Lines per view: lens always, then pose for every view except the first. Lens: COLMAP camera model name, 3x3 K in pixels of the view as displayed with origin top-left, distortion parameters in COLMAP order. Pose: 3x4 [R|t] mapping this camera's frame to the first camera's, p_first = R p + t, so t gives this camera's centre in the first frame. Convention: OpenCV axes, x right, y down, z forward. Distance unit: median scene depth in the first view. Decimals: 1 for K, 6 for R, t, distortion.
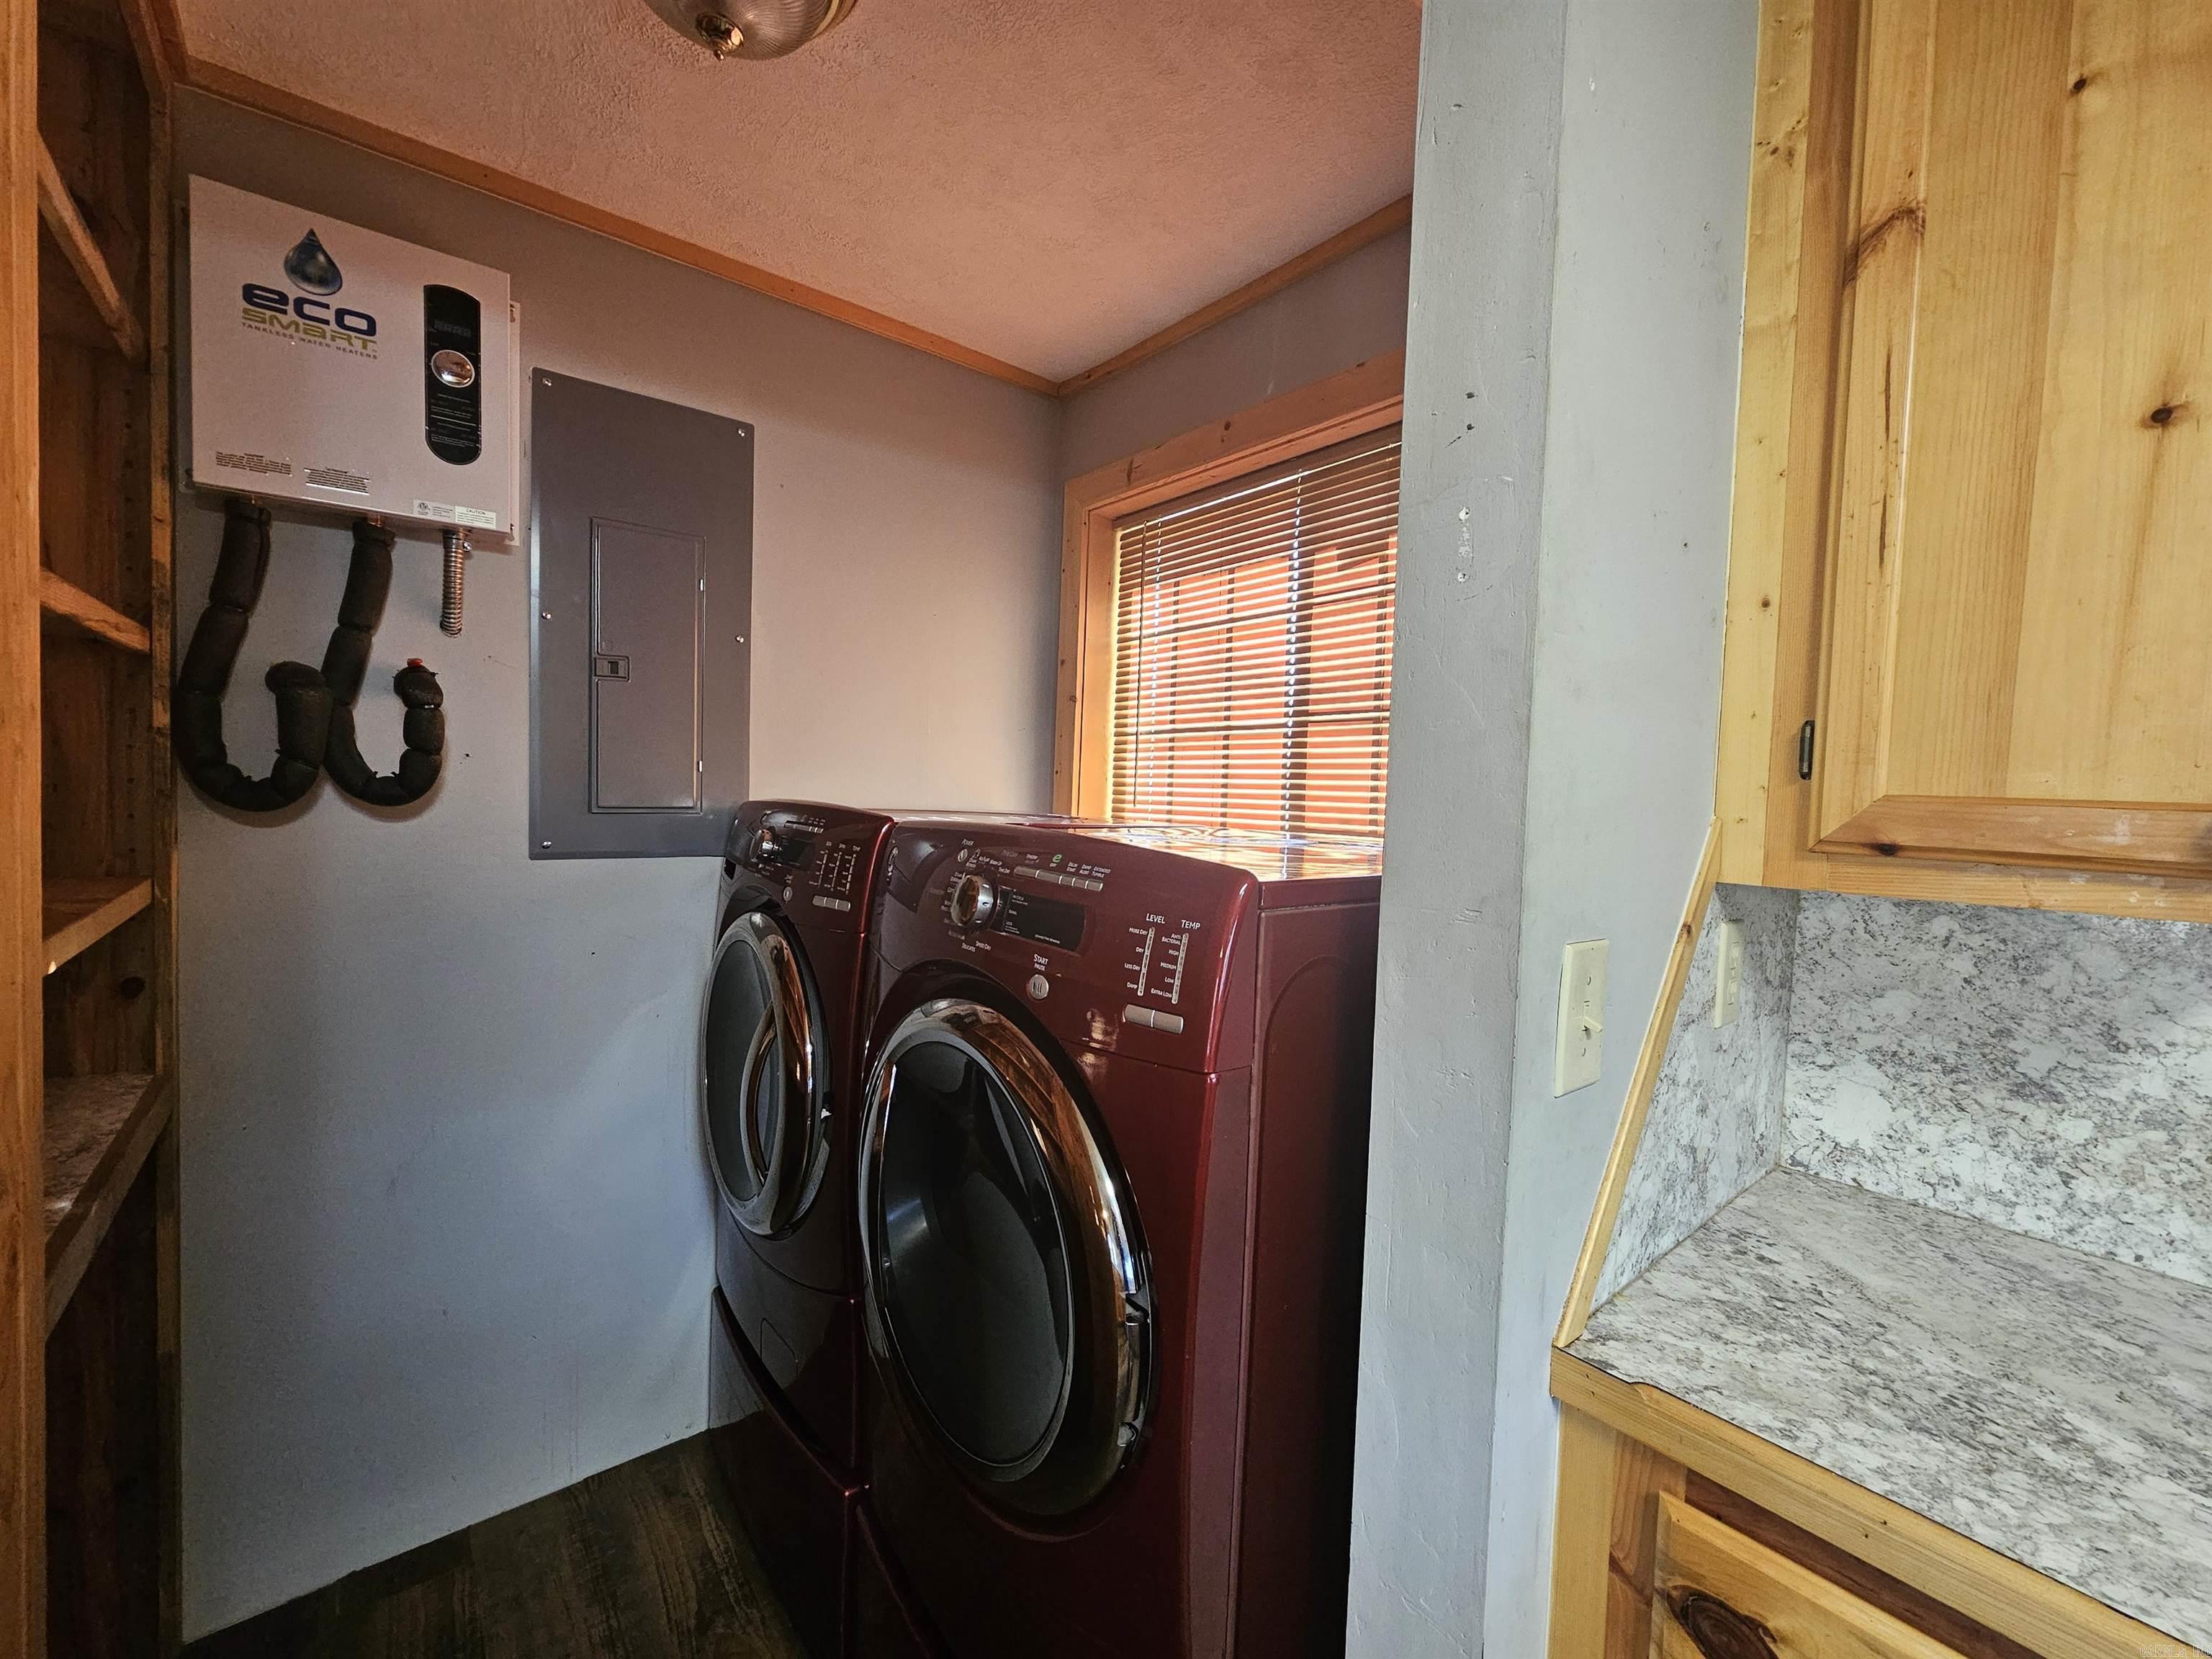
lens RADIAL K [[910.2, 0, 1101.3], [0, 910.2, 824.9], [0, 0, 1]] dist [-0.003119, 0.001046]
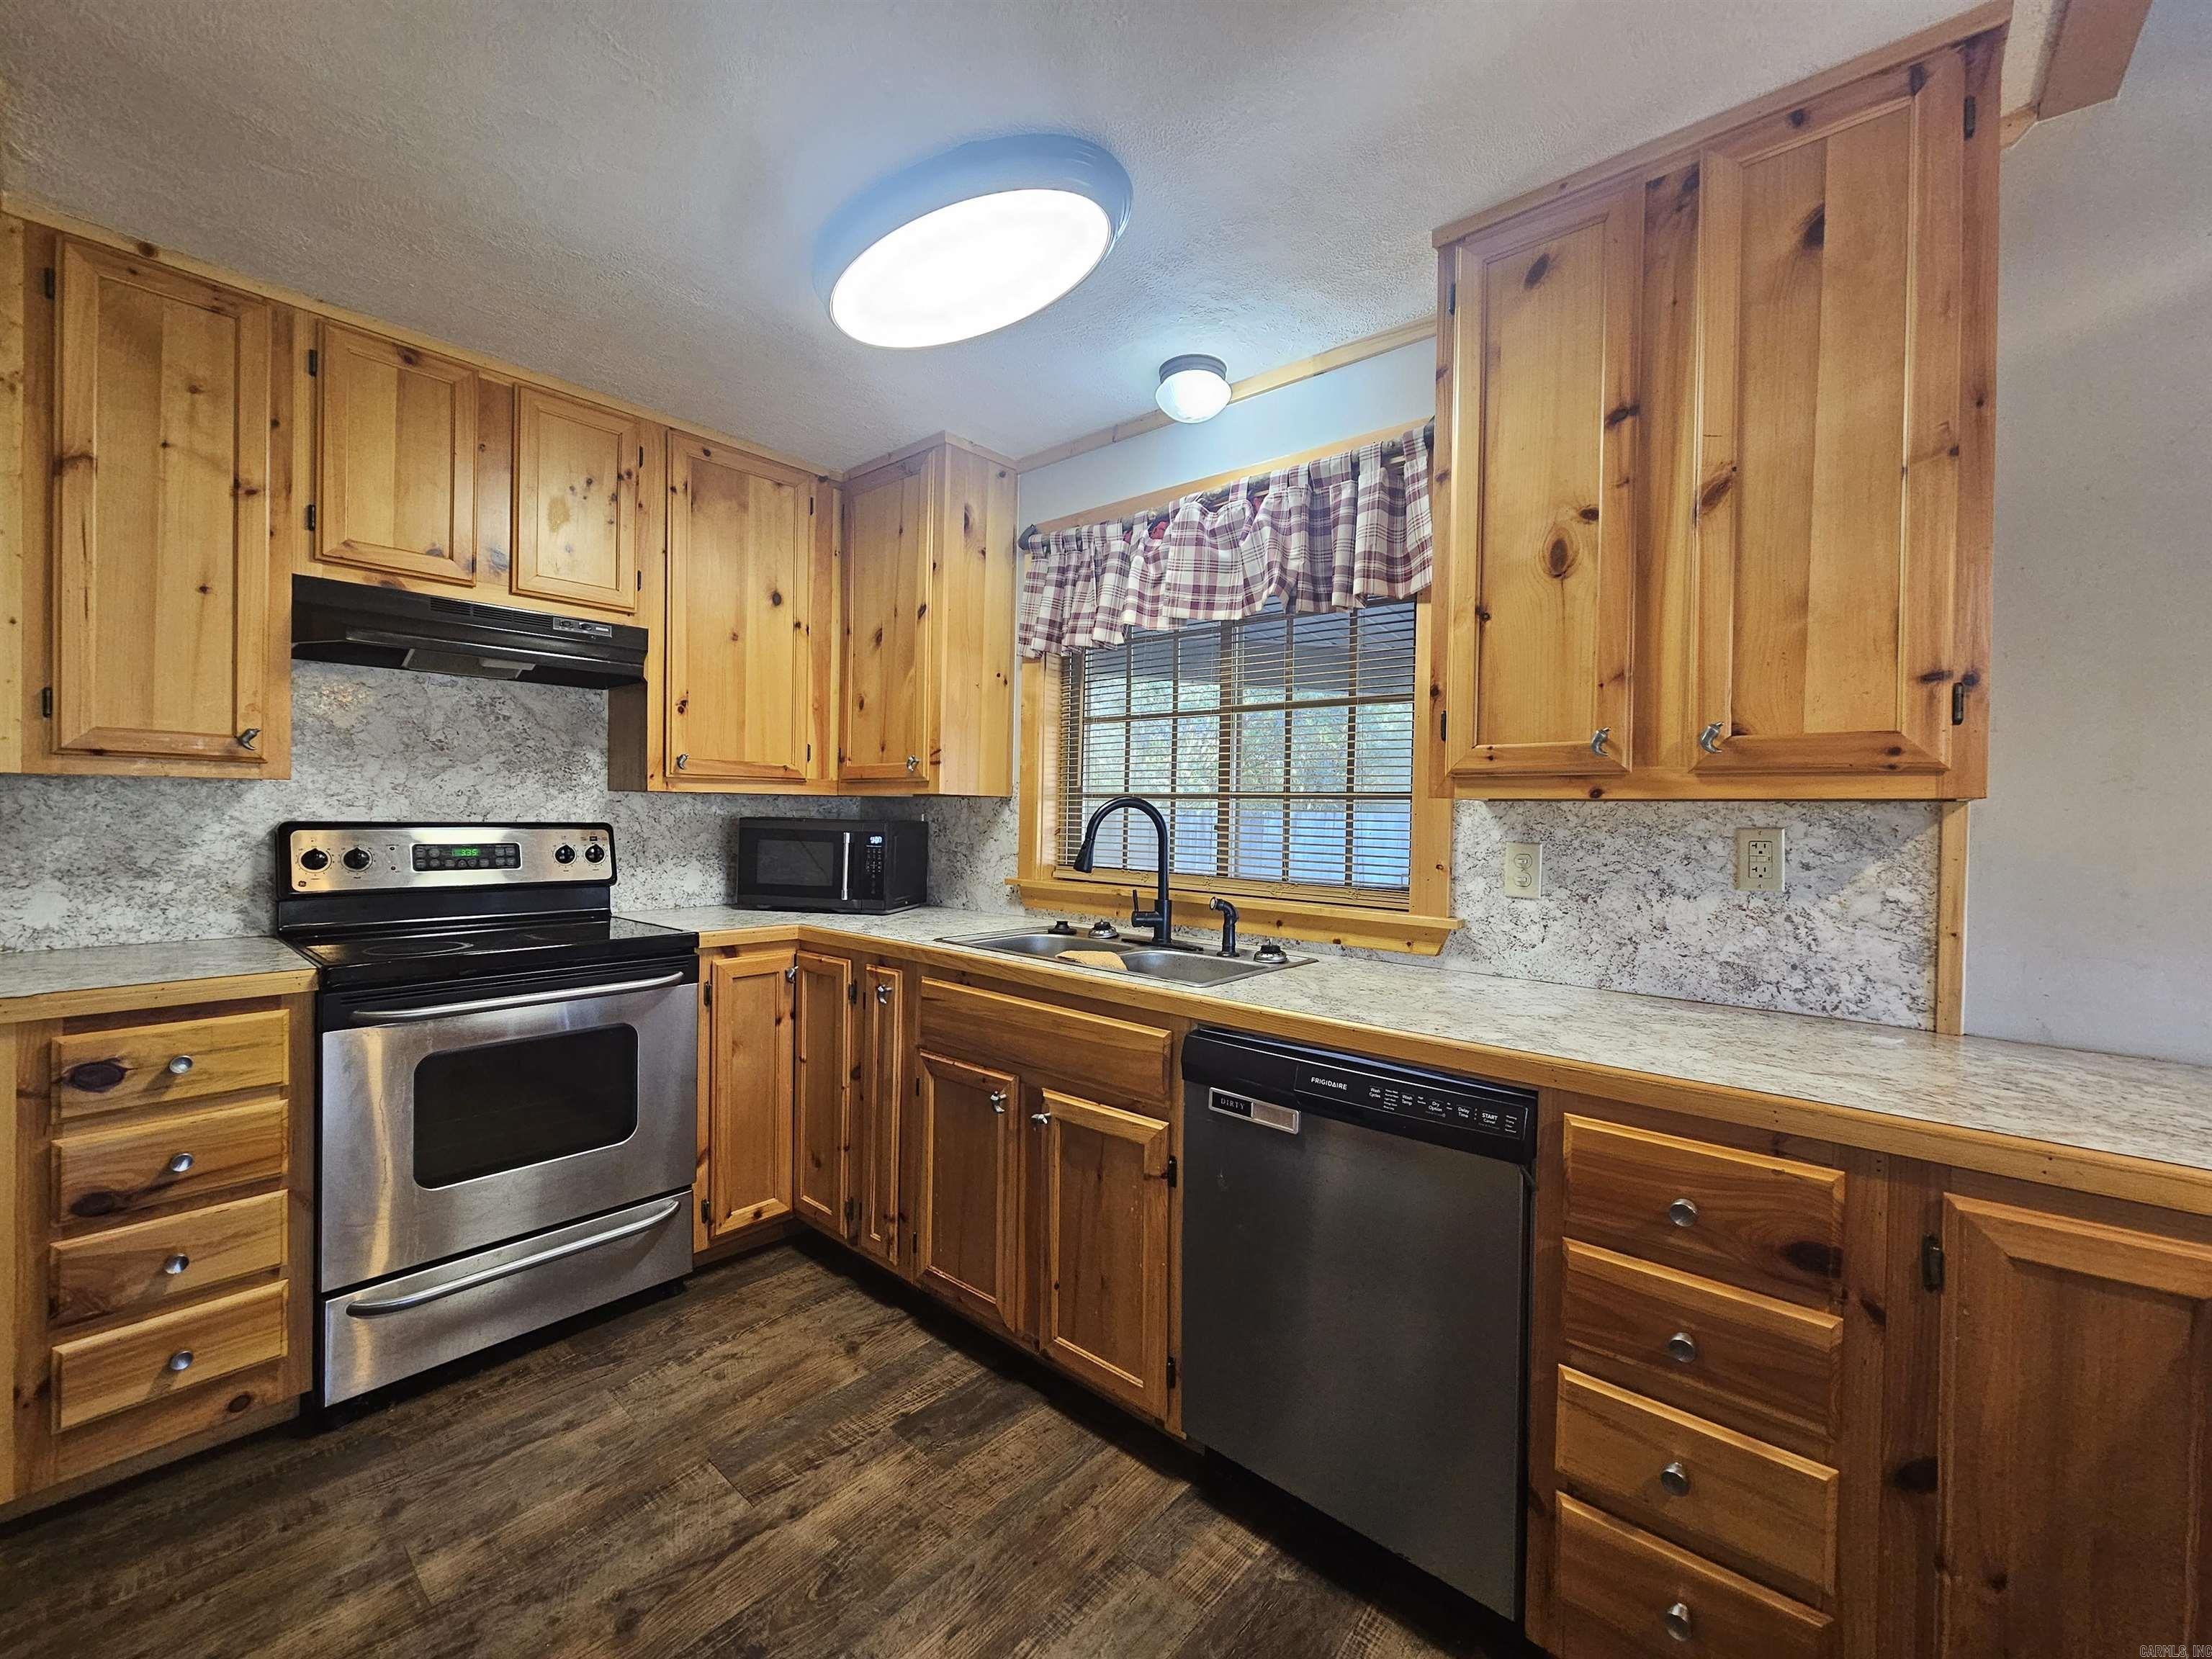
lens RADIAL K [[910.2, 0, 1099.7], [0, 910.2, 820.2], [0, 0, 1]] dist [-0.003119, 0.001046]
pose [[-0.168996, -0.044364, 0.984618, -1.404889], [0.018696, 0.998662, 0.048206, 0.109301], [-0.985439, 0.026555, -0.167941, -0.820967]]
